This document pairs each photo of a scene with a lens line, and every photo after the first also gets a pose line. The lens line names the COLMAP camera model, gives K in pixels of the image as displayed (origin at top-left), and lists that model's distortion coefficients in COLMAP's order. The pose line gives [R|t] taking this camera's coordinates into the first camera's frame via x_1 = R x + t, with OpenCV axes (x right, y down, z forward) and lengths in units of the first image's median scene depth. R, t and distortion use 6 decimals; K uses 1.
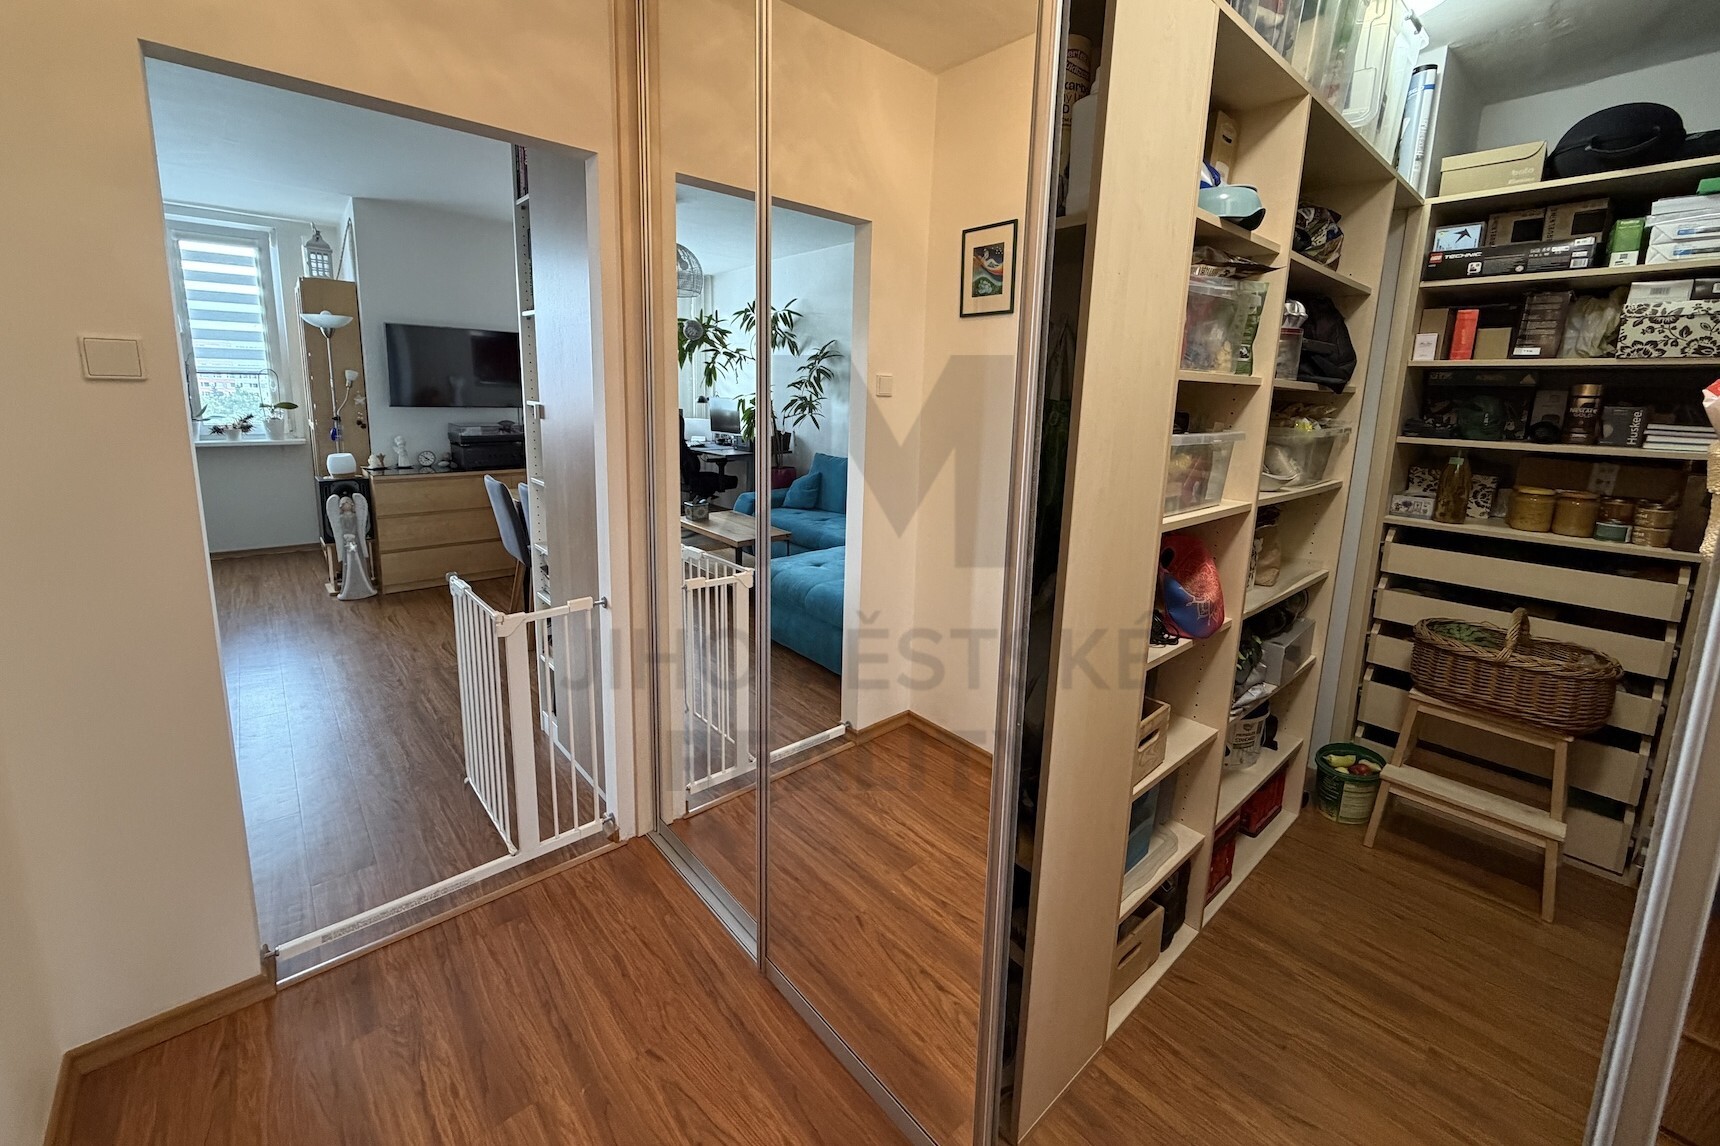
lens RADIAL K [[684.8, 0, 848.5], [0, 684.8, 503.2], [0, 0, 1]] dist [0.001360, 0.000585]
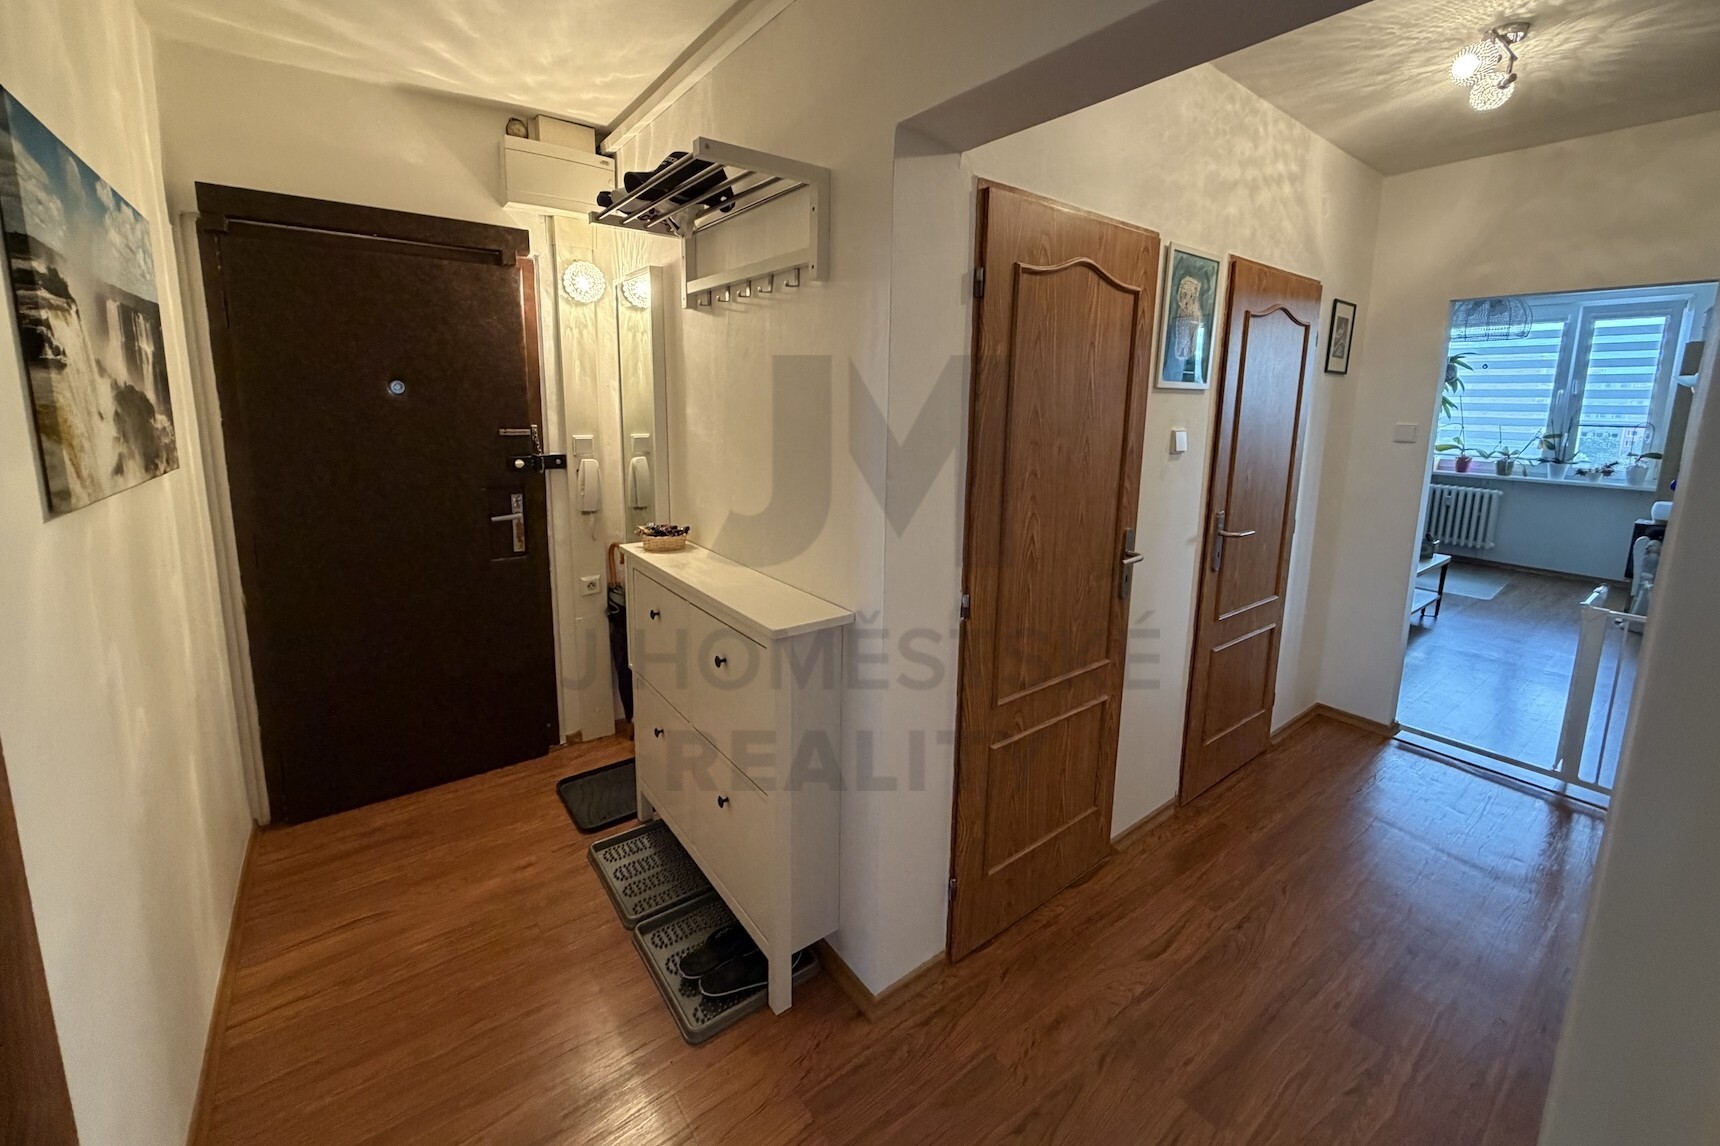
lens RADIAL K [[684.8, 0, 853.9], [0, 684.8, 509.1], [0, 0, 1]] dist [0.001360, 0.000585]
pose [[-0.071499, 0.133415, -0.988478, 0.372365], [-0.181632, 0.972703, 0.144423, 0.014029], [0.980764, 0.189865, -0.045315, -0.186478]]
